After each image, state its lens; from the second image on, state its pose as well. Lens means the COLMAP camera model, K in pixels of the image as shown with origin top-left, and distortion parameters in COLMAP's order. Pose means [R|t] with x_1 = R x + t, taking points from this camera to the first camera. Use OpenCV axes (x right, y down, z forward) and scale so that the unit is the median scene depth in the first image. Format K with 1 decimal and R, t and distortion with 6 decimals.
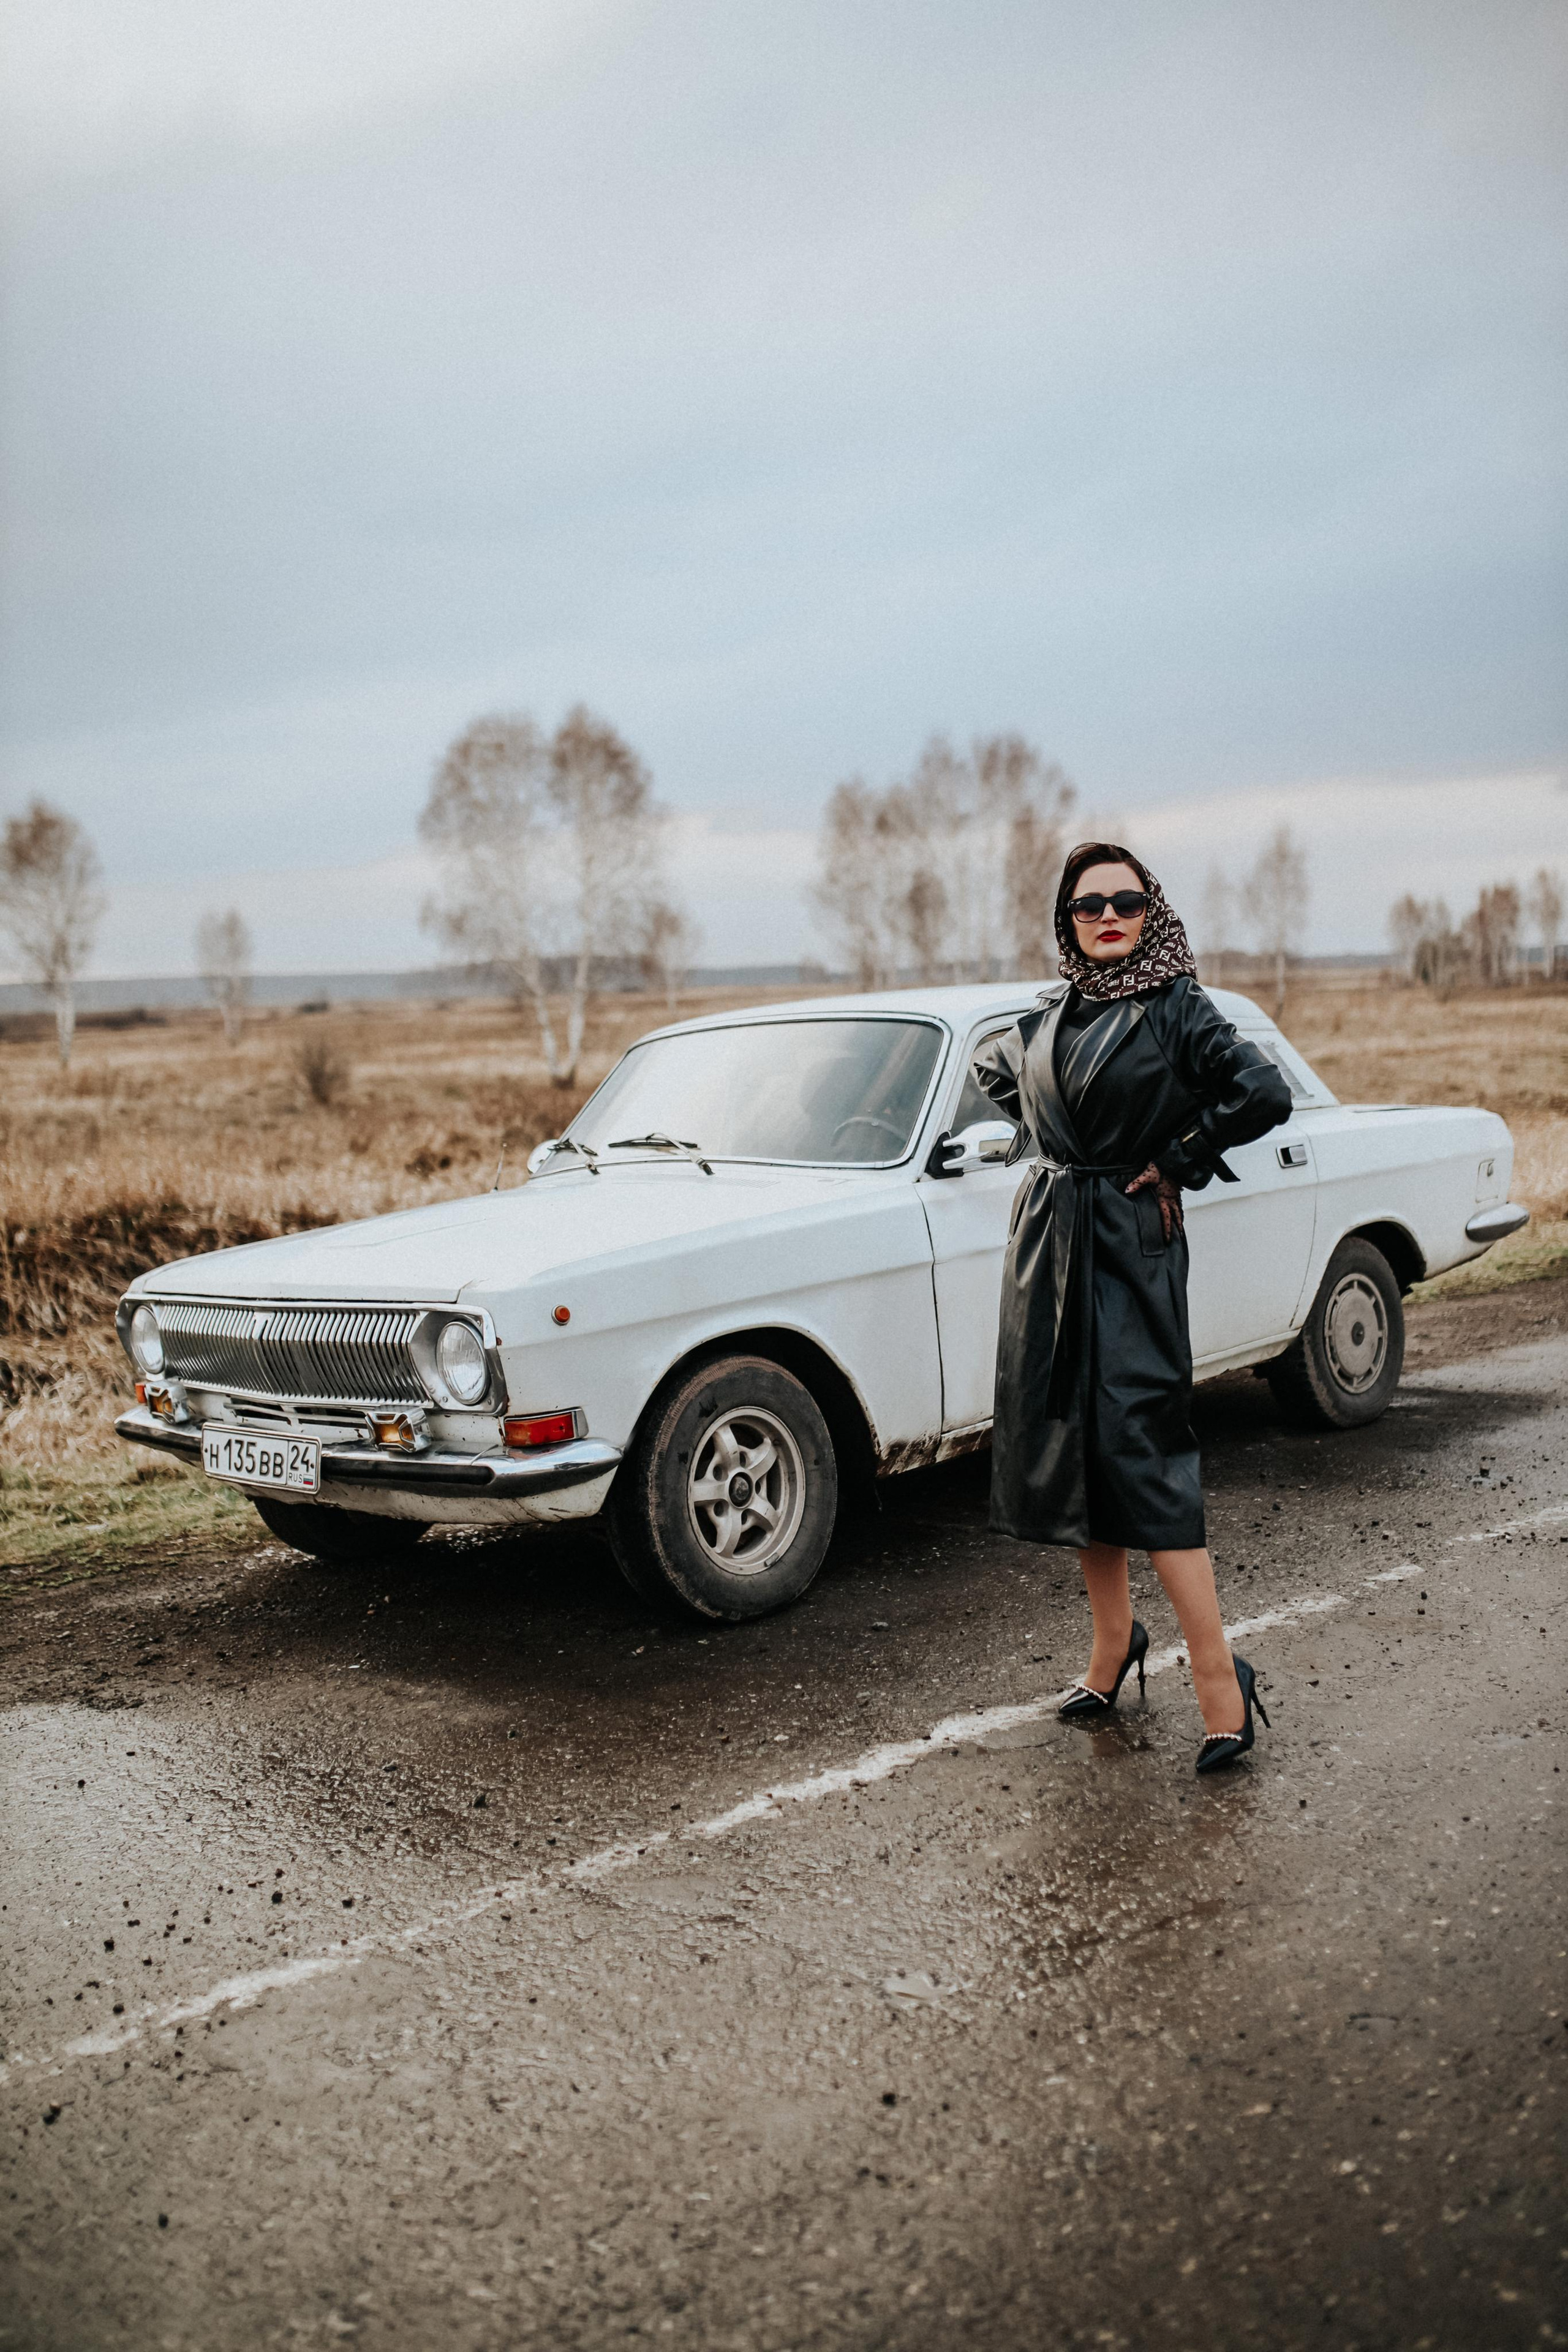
lens RADIAL K [[2267.3, 0, 782.4], [0, 2267.3, 1158.8], [0, 0, 1]] dist [-0.064902, 0.151643]
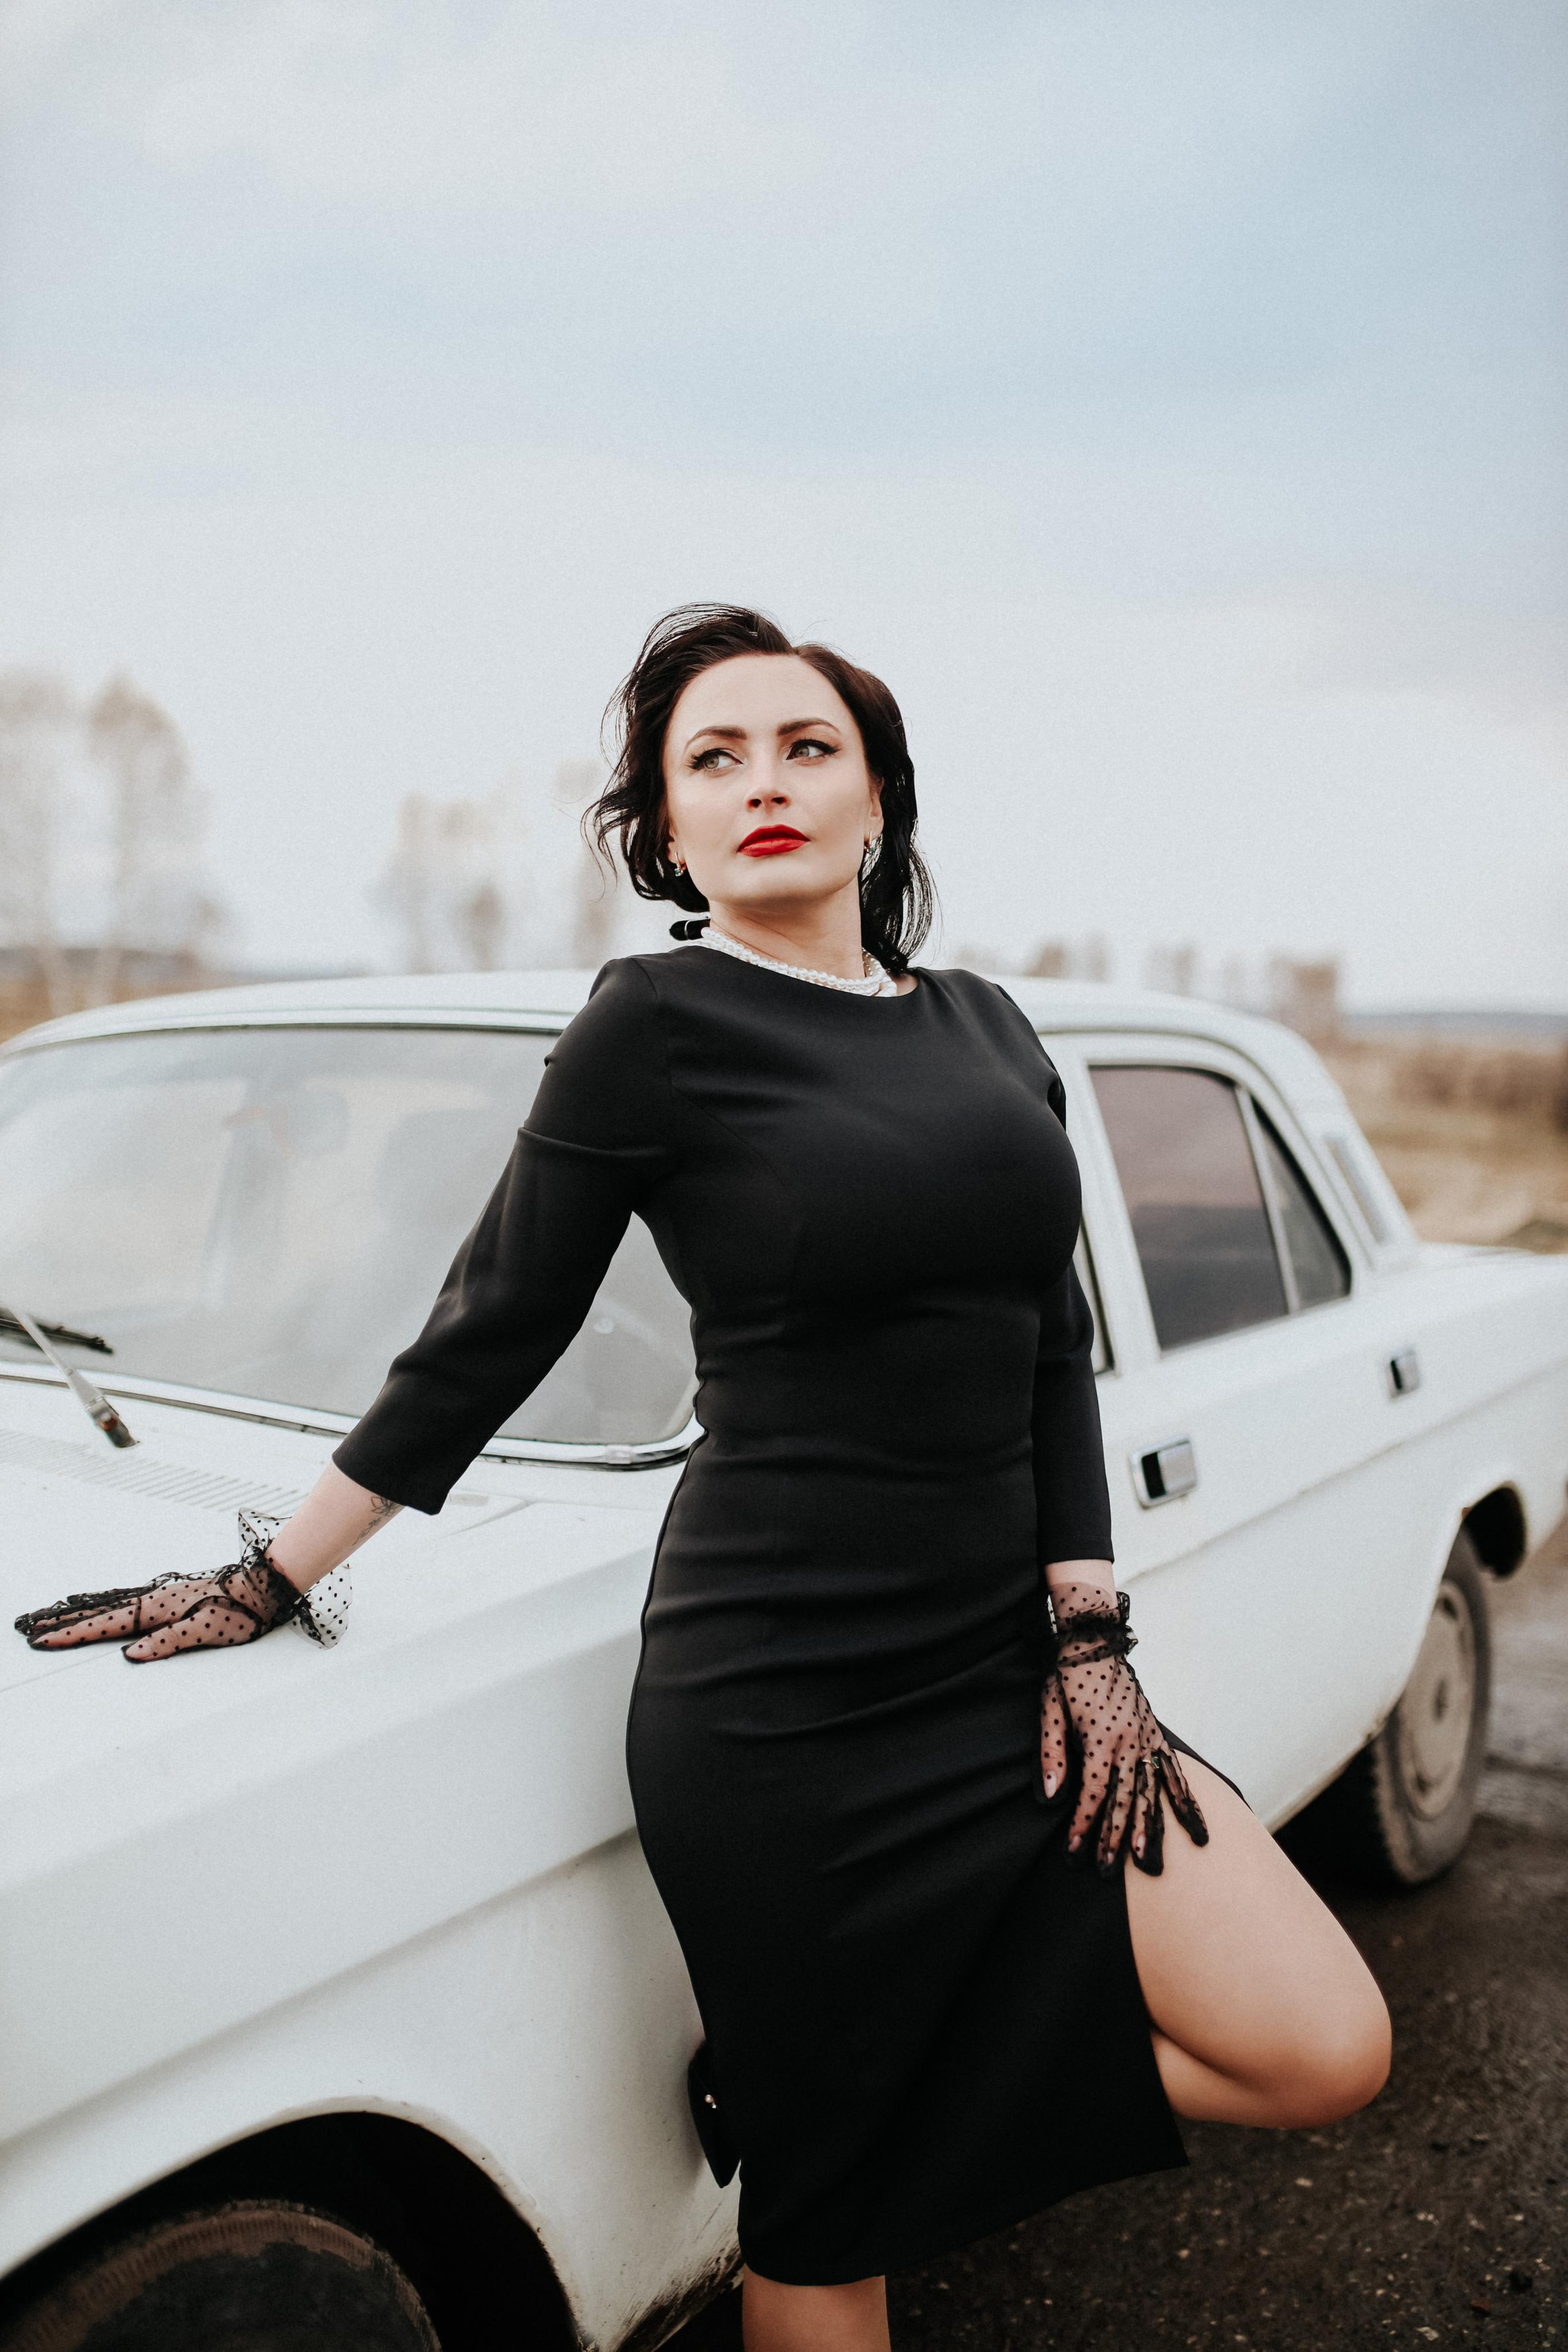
lens RADIAL K [[2257.7, 0, 793.0], [0, 2257.7, 1167.7], [0, 0, 1]] dist [-0.058920, 0.098167]
pose [[0.977528, 0.057015, 0.202948, -0.001564], [-0.056240, 0.998371, -0.009588, -0.014688], [-0.203164, -0.002041, 0.979143, 0.242539]]
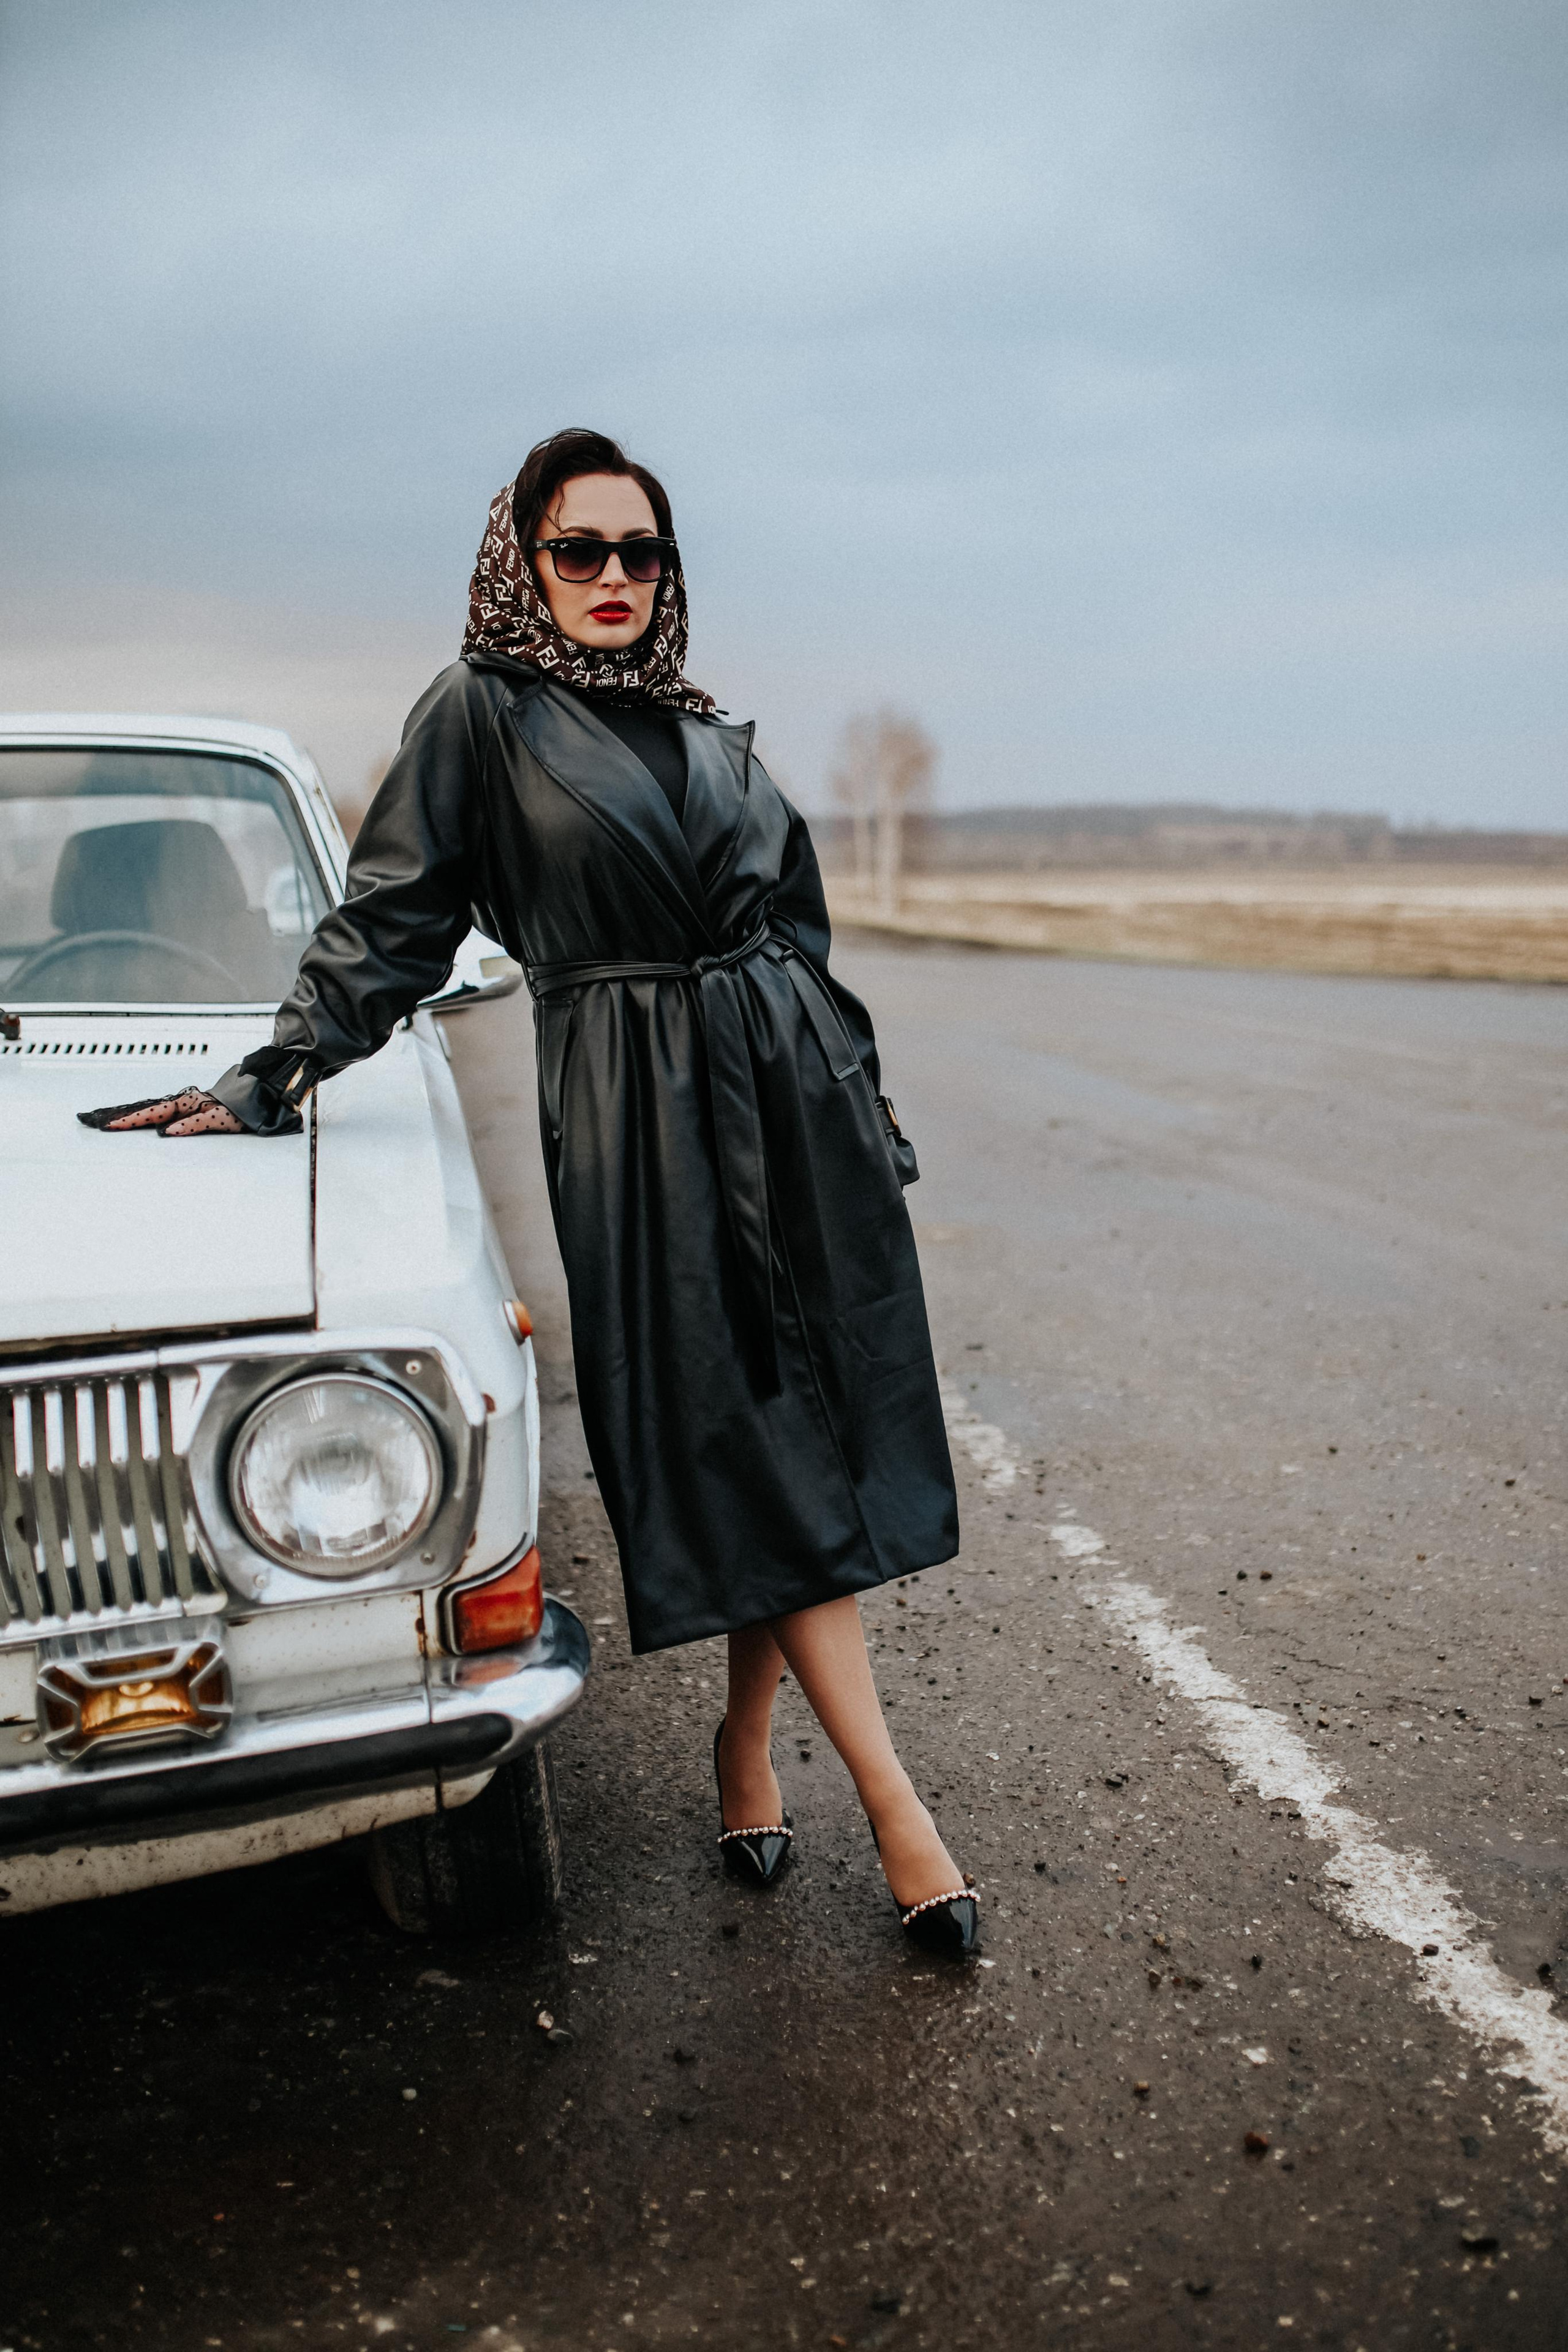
lens RADIAL K [[2410.4, 0, 784.0], [0, 2410.4, 1176.0], [0, 0, 1]] dist [-0.044979, 0.084908]
pose [[0.573992, -0.082382, 0.814706, -0.135601], [0.050964, 0.996592, 0.064868, 0.004652], [-0.817273, 0.004287, 0.576234, 0.216730]]
